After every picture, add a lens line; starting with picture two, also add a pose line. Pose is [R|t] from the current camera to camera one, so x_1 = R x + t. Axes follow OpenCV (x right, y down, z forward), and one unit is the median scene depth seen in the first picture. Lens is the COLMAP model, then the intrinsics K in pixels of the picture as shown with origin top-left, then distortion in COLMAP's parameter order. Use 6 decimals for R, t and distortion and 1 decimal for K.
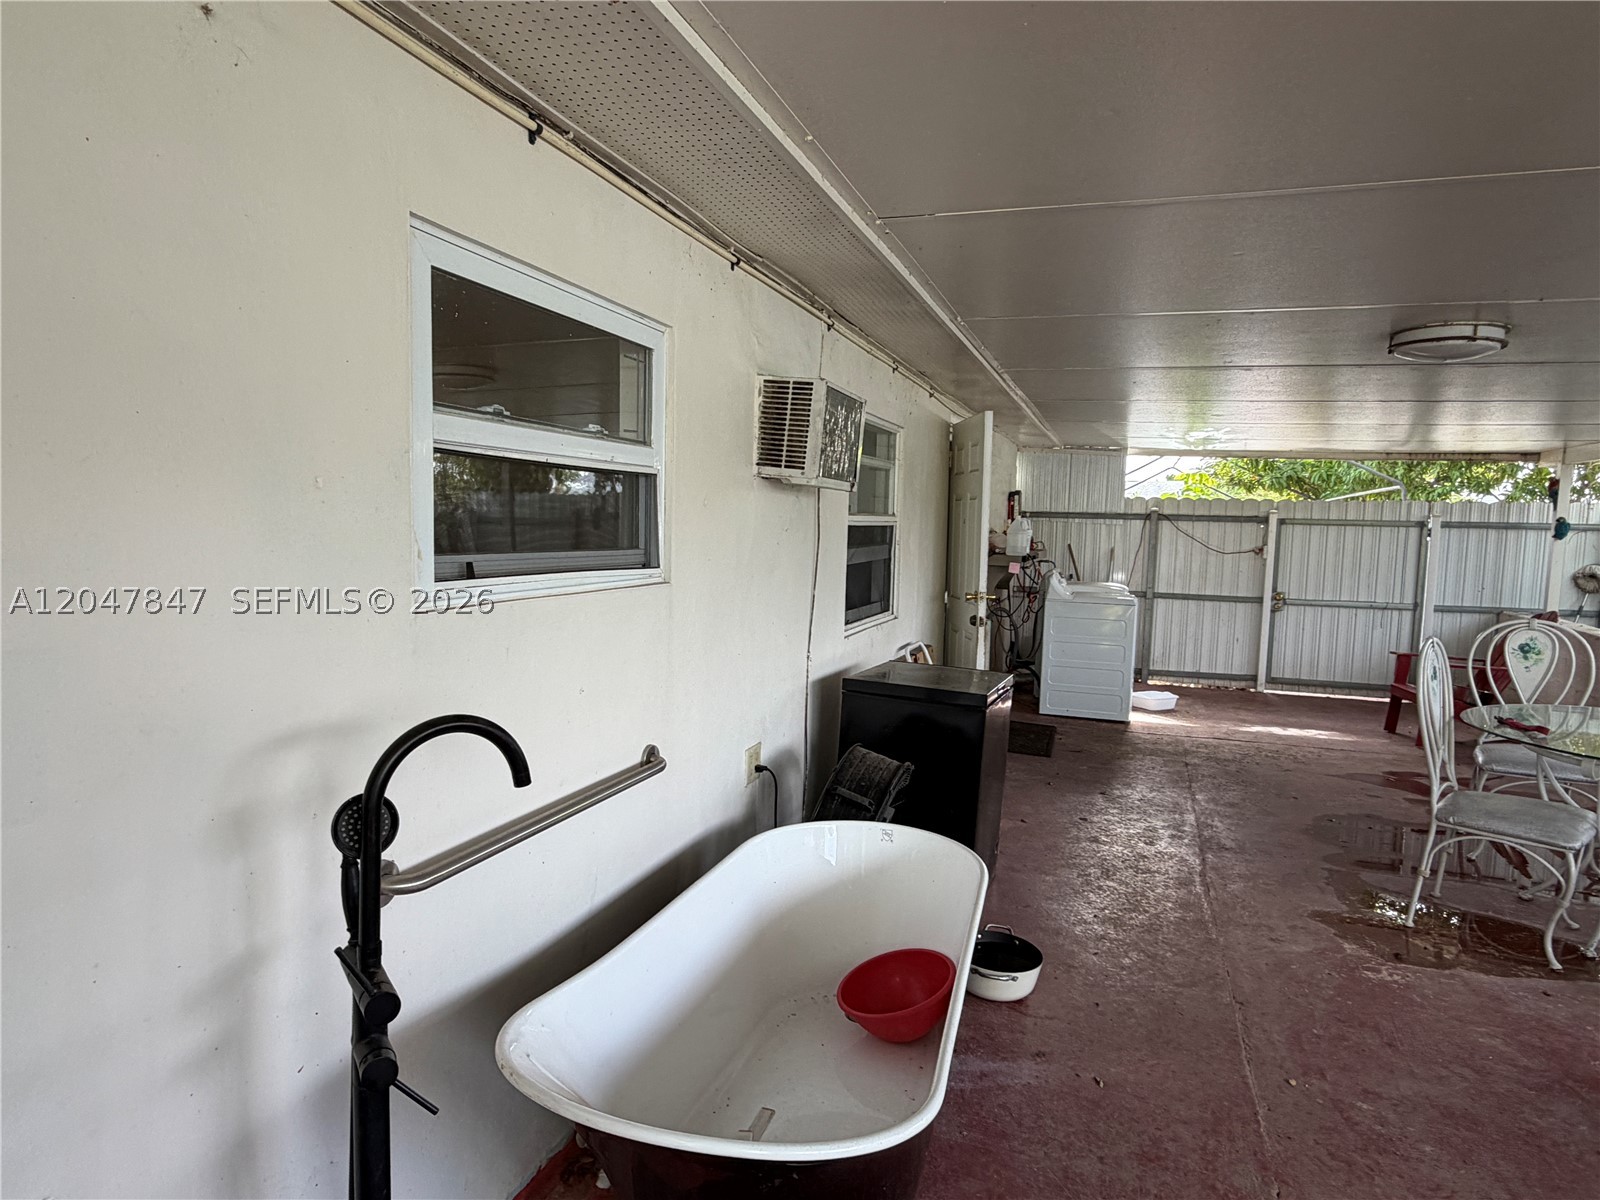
lens RADIAL K [[914.8, 0, 807.1], [0, 914.8, 607.1], [0, 0, 1]] dist [0.001703, -0.000464]
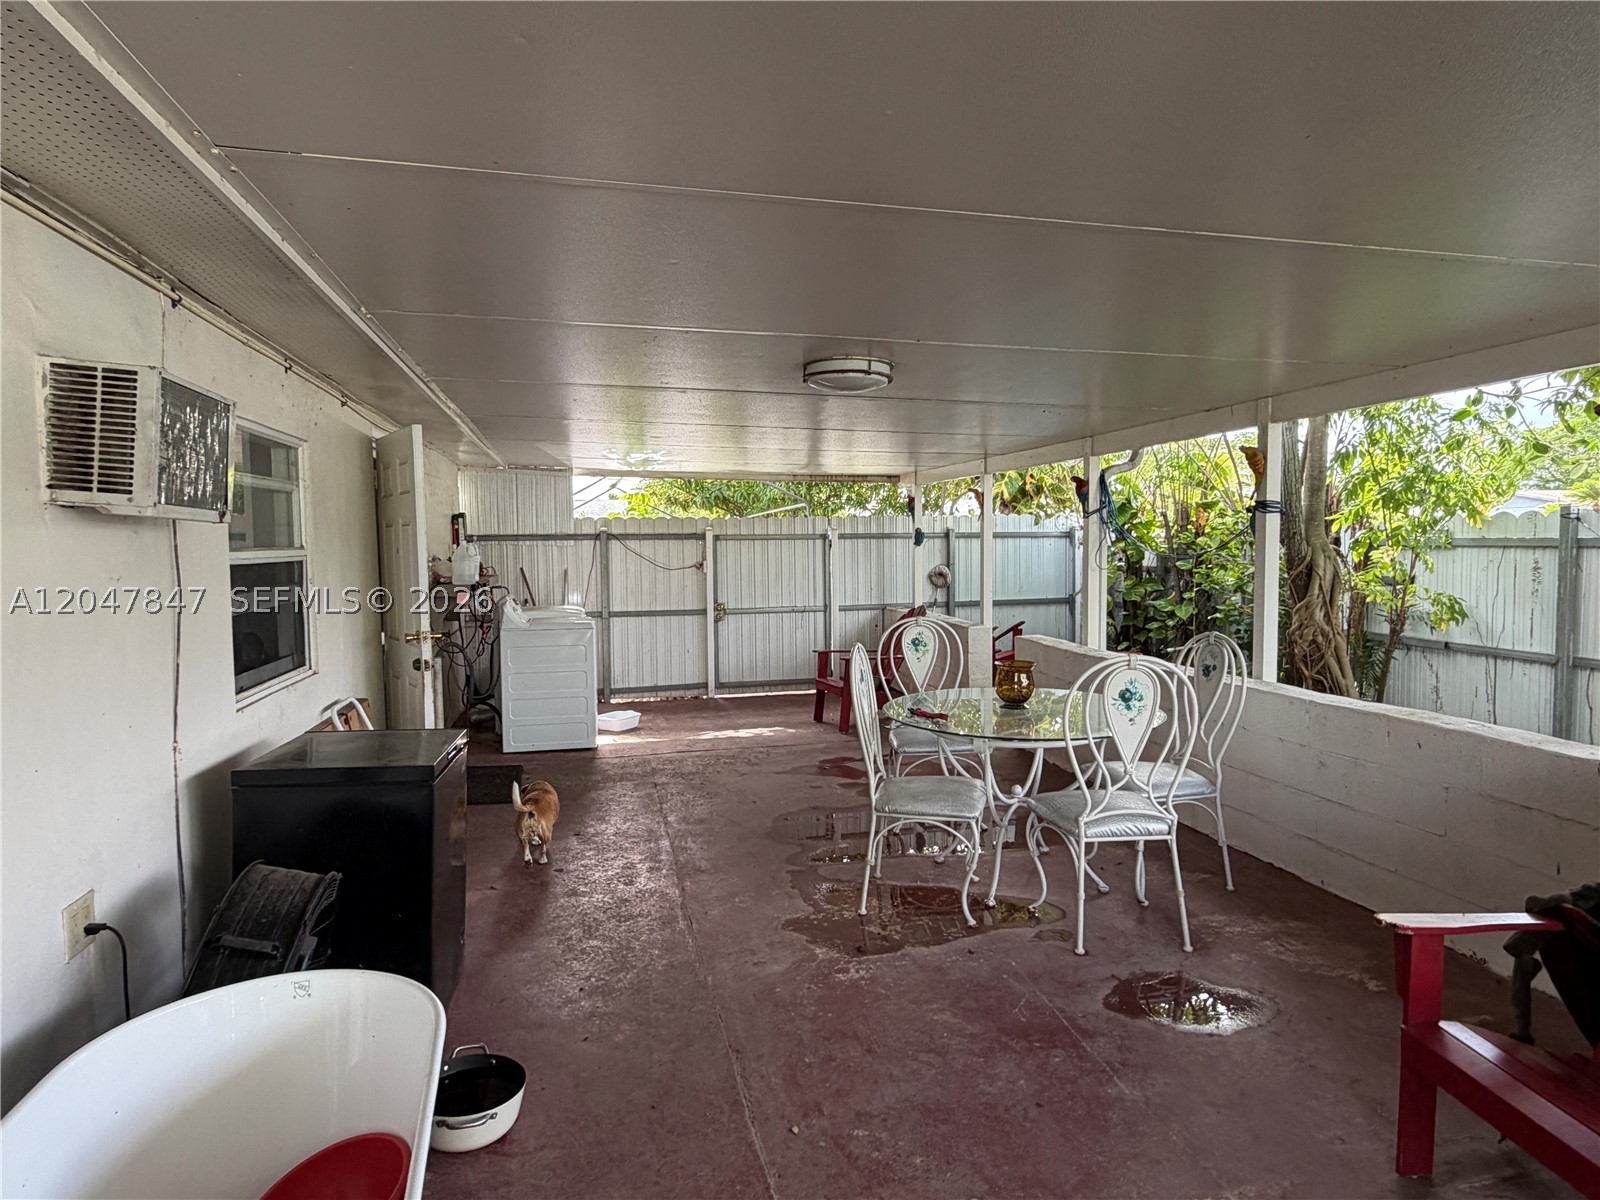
lens RADIAL K [[914.8, 0, 776.2], [0, 914.8, 601.1], [0, 0, 1]] dist [0.001703, -0.000464]
pose [[0.852289, -0.066298, 0.518852, 0.034806], [0.080643, 0.996730, -0.005108, -0.018338], [-0.516817, 0.046195, 0.854849, 0.107744]]
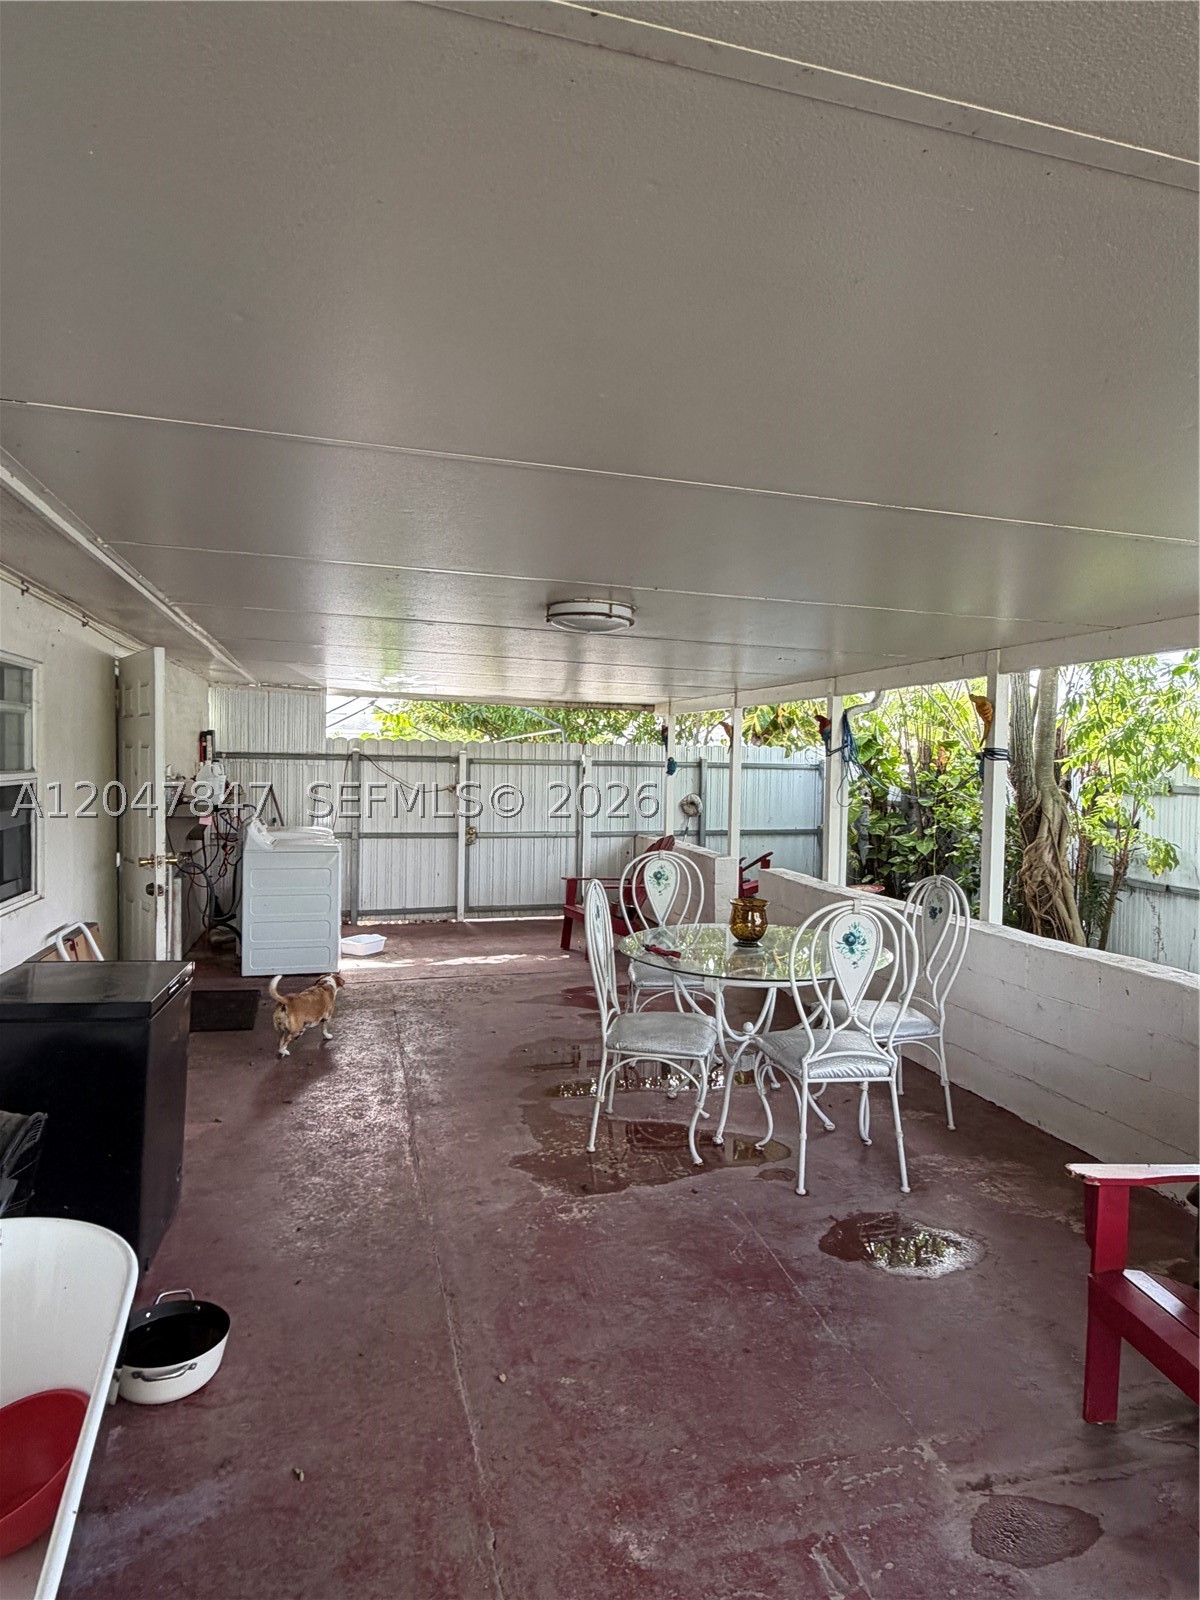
lens RADIAL K [[914.8, 0, 584.8], [0, 914.8, 790.8], [0, 0, 1]] dist [0.001703, -0.000464]
pose [[0.826134, -0.027040, 0.562825, 0.051872], [0.055248, 0.997922, -0.033151, -0.035591], [-0.560759, 0.058482, 0.825911, 0.082754]]
